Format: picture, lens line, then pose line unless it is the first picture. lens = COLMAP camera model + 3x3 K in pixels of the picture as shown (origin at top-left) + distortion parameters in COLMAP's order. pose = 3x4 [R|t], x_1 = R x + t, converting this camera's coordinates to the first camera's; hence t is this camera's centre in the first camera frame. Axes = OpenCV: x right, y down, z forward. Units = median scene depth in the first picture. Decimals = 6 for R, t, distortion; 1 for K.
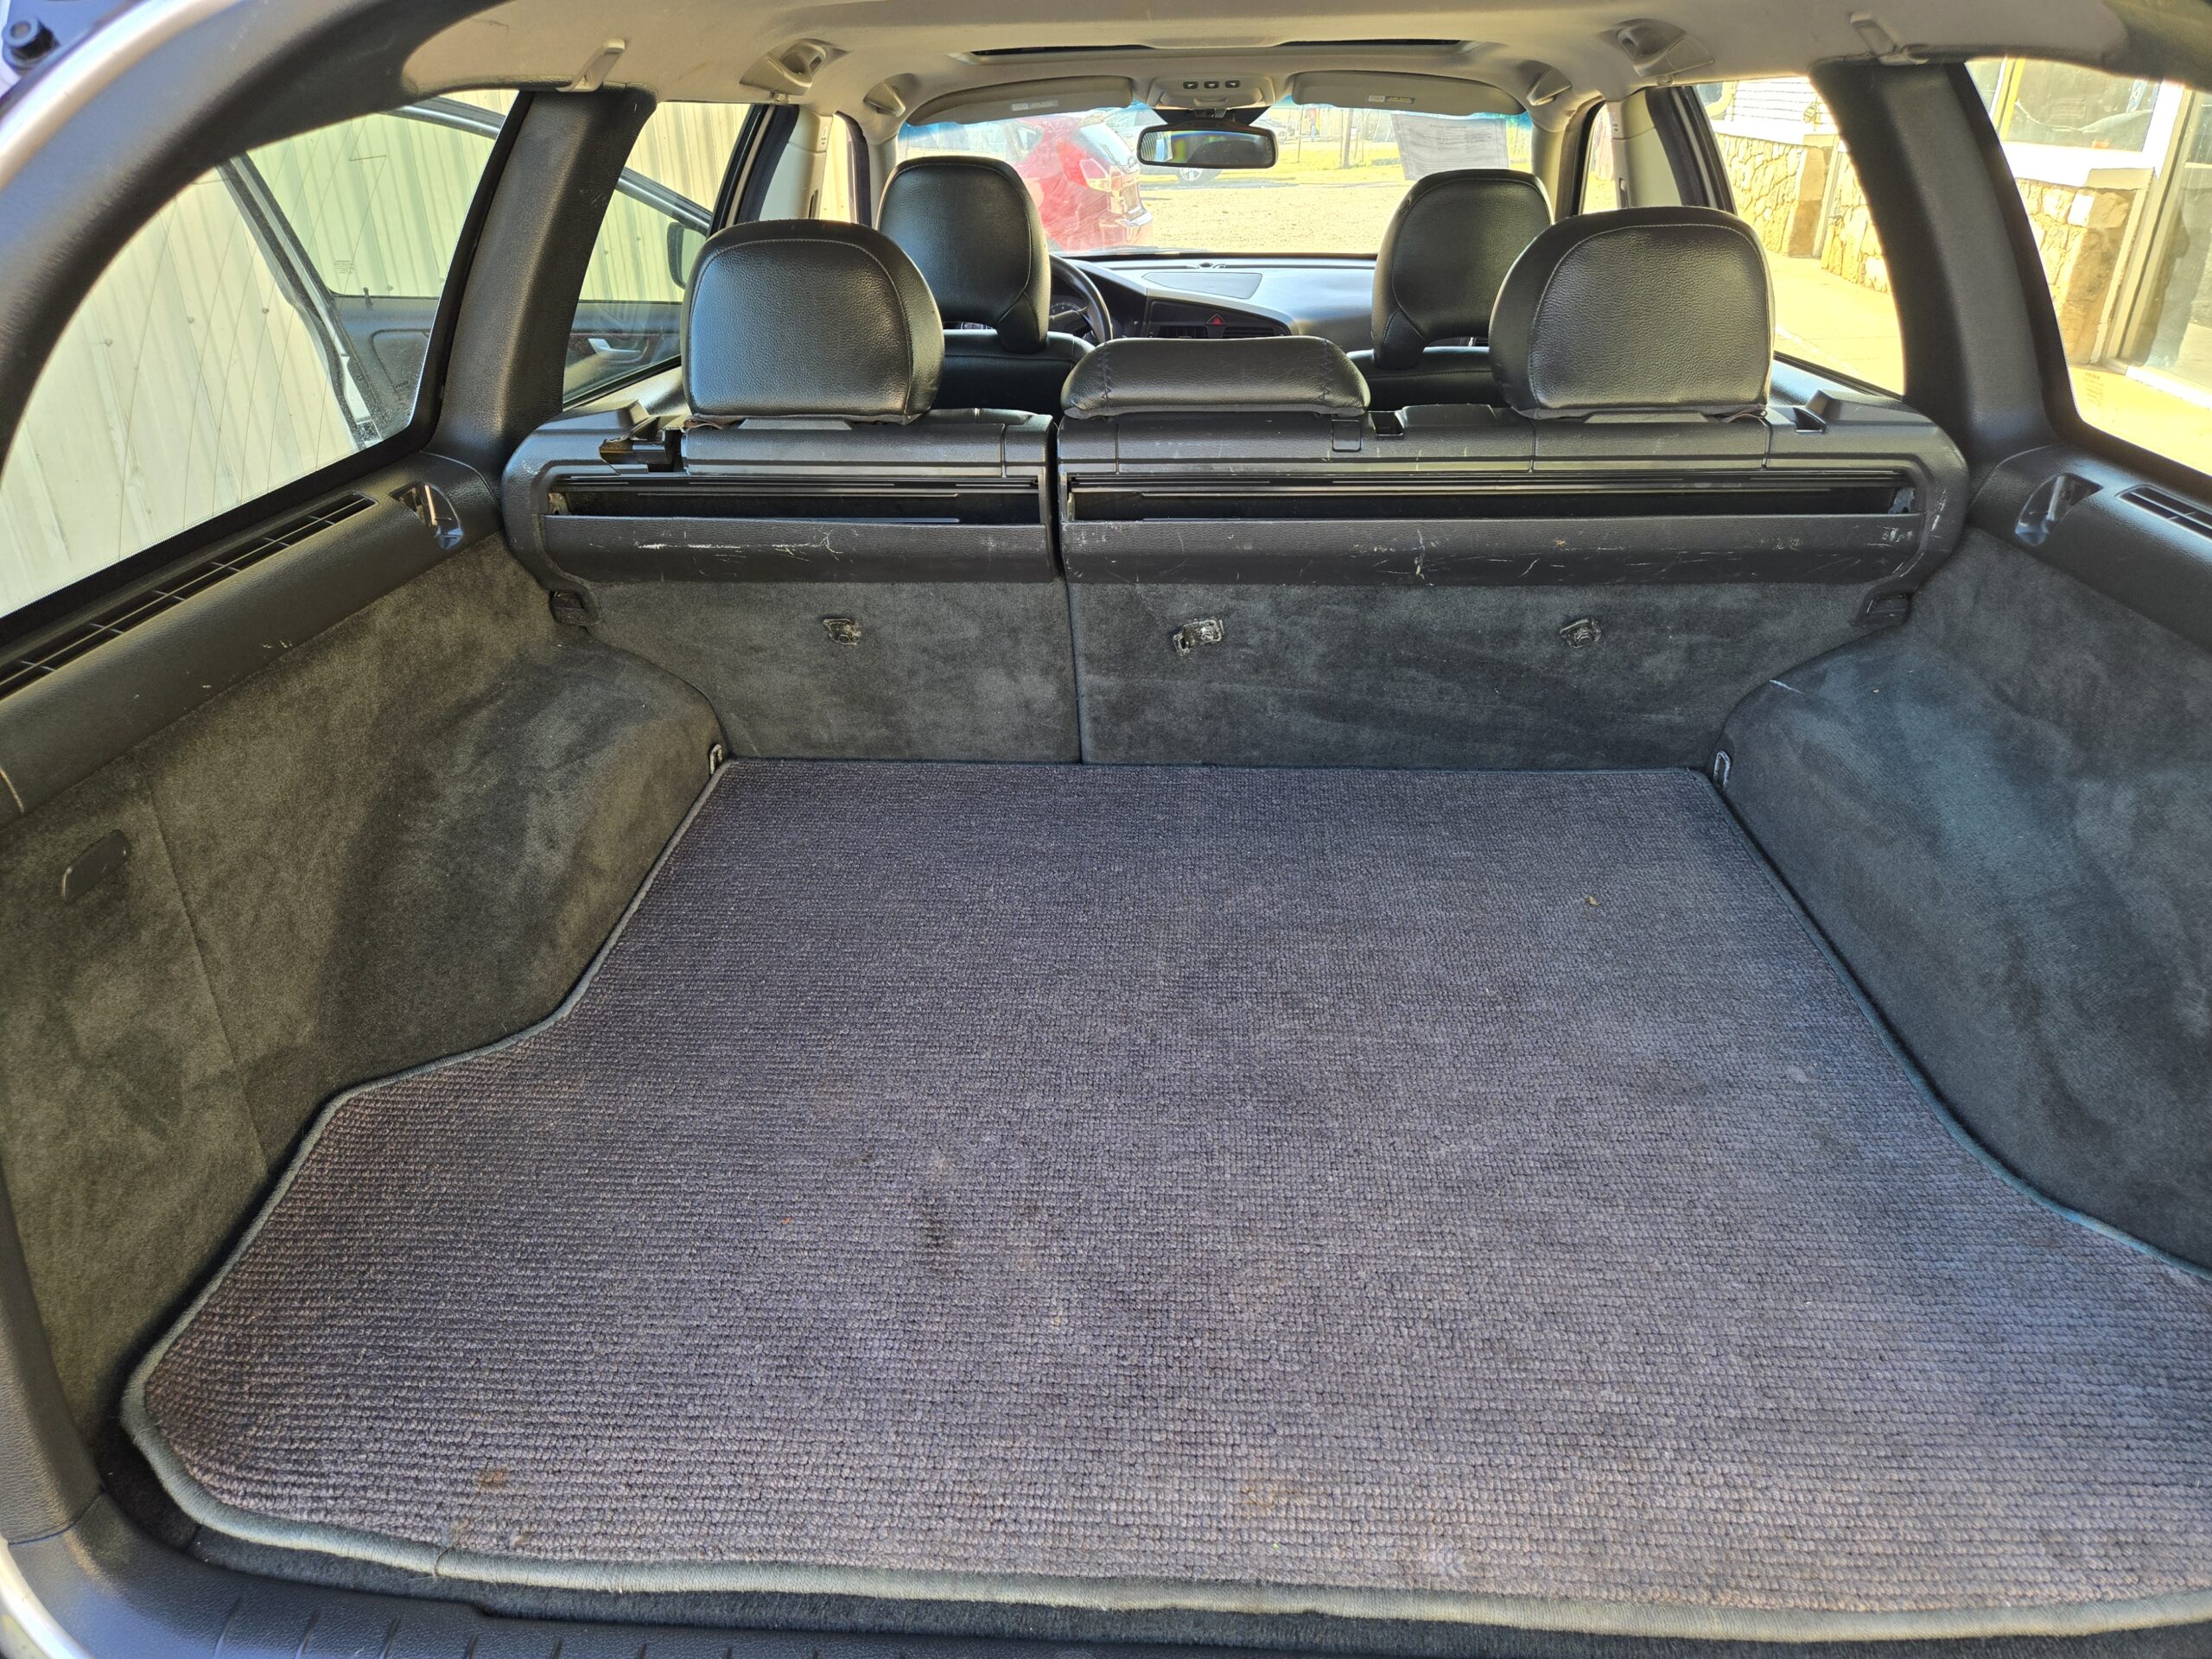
lens RADIAL K [[1480.0, 0, 1100.5], [0, 1480.0, 828.6], [0, 0, 1]] dist [0.080228, -0.072300]
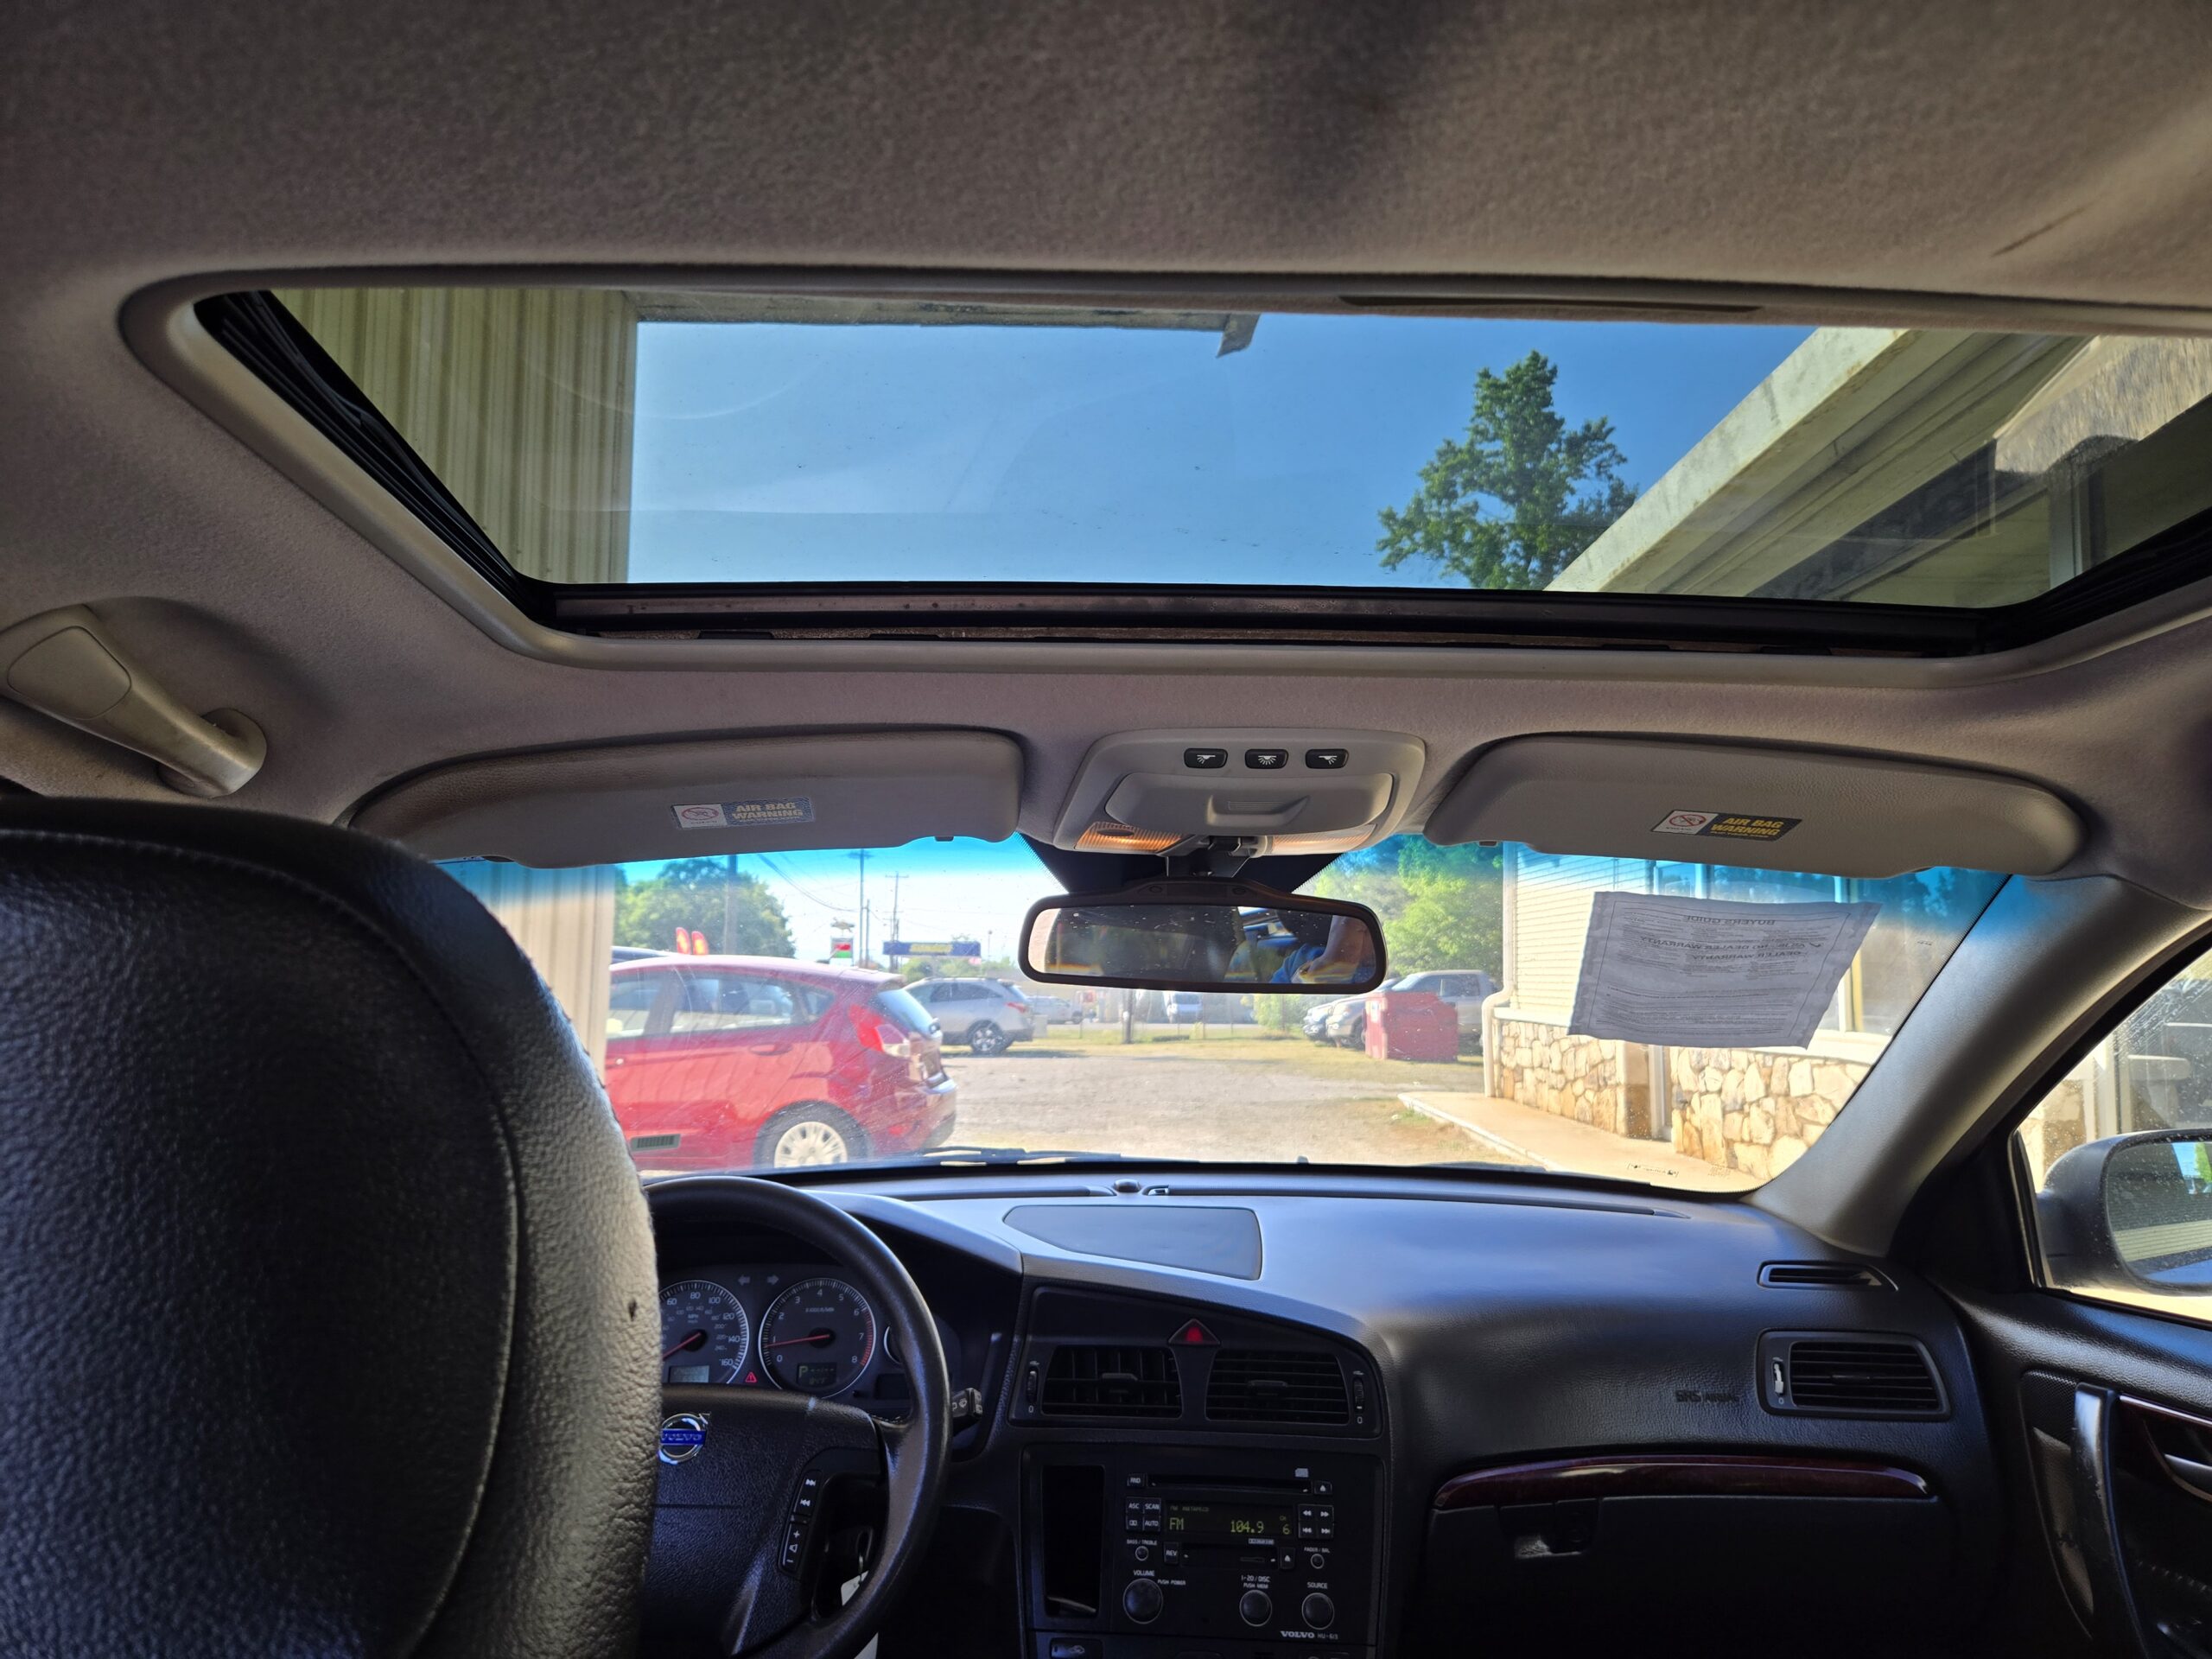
lens RADIAL K [[1489.2, 0, 1103.1], [0, 1489.2, 839.4], [0, 0, 1]] dist [0.065336, -0.060180]
pose [[0.990366, 0.033904, 0.134262, -0.008345], [0.041287, 0.853171, -0.519994, -0.258589], [-0.132178, 0.520528, 0.843552, 0.622626]]
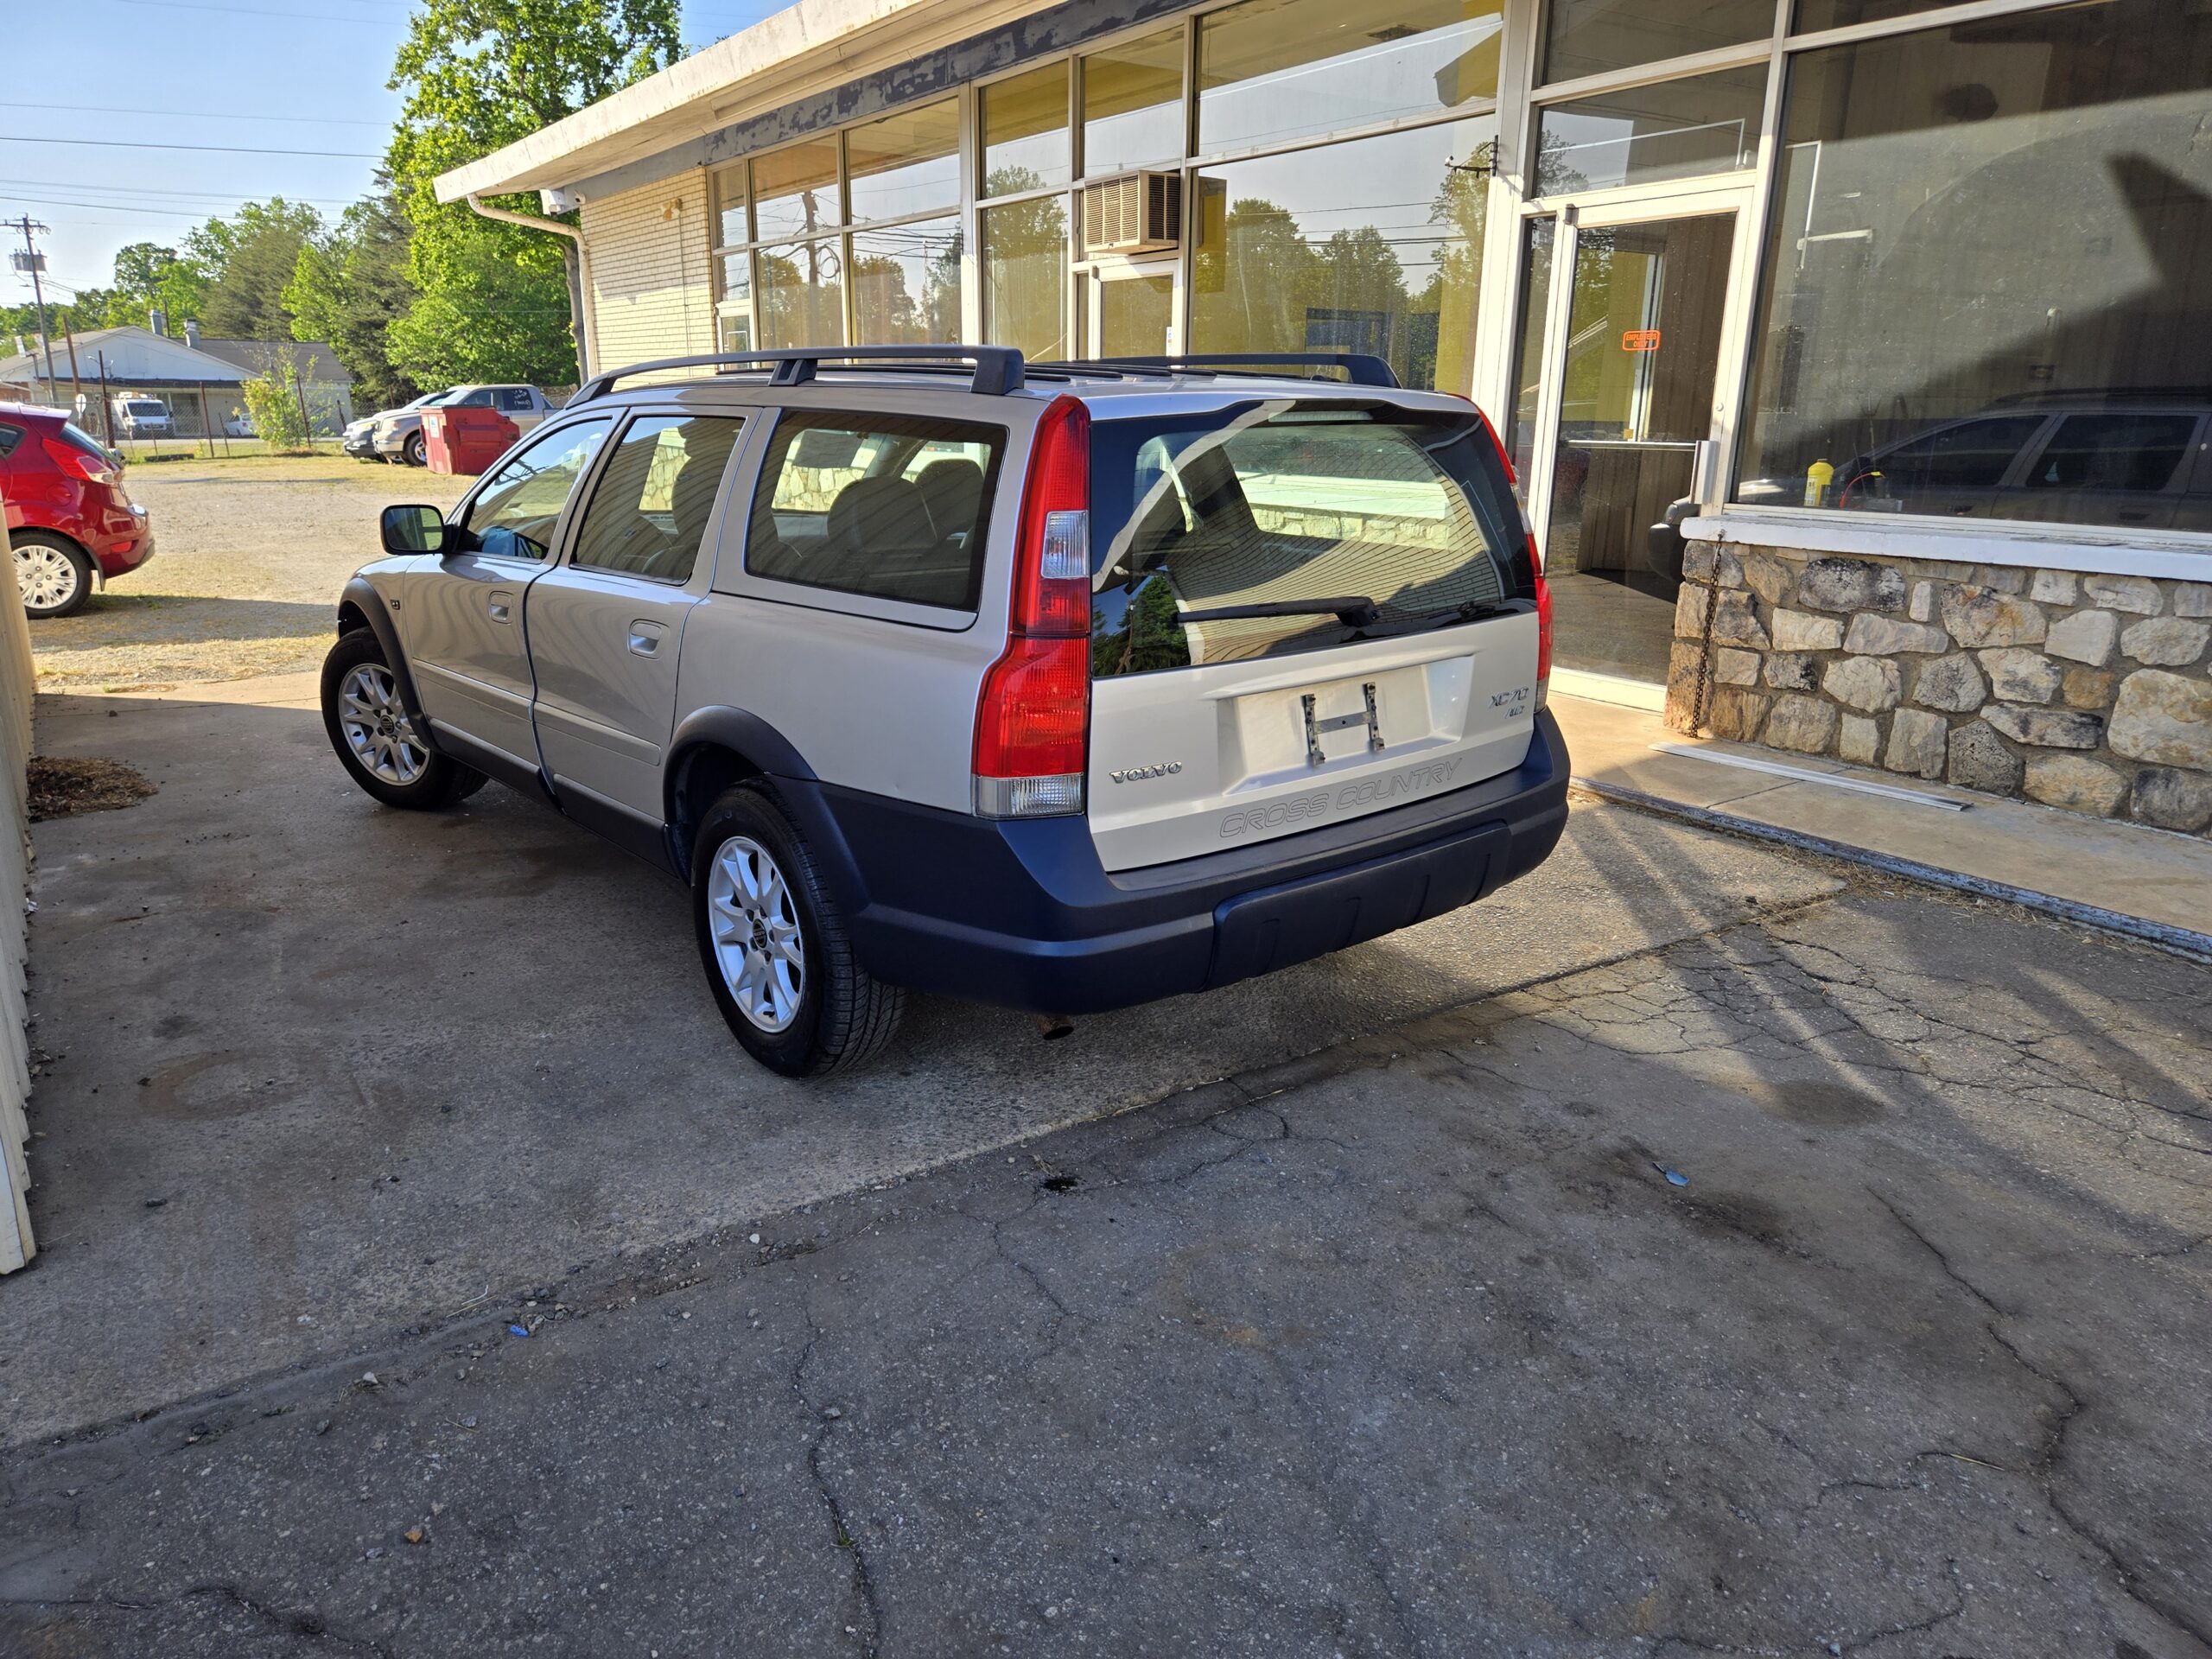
lens RADIAL K [[1480.0, 0, 1100.5], [0, 1480.0, 828.6], [0, 0, 1]] dist [0.080228, -0.072300]
pose [[0.728739, -0.176202, 0.661734, -0.784251], [0.289006, 0.955190, -0.063928, 0.190121], [-0.620818, 0.237832, 0.747008, -0.424914]]
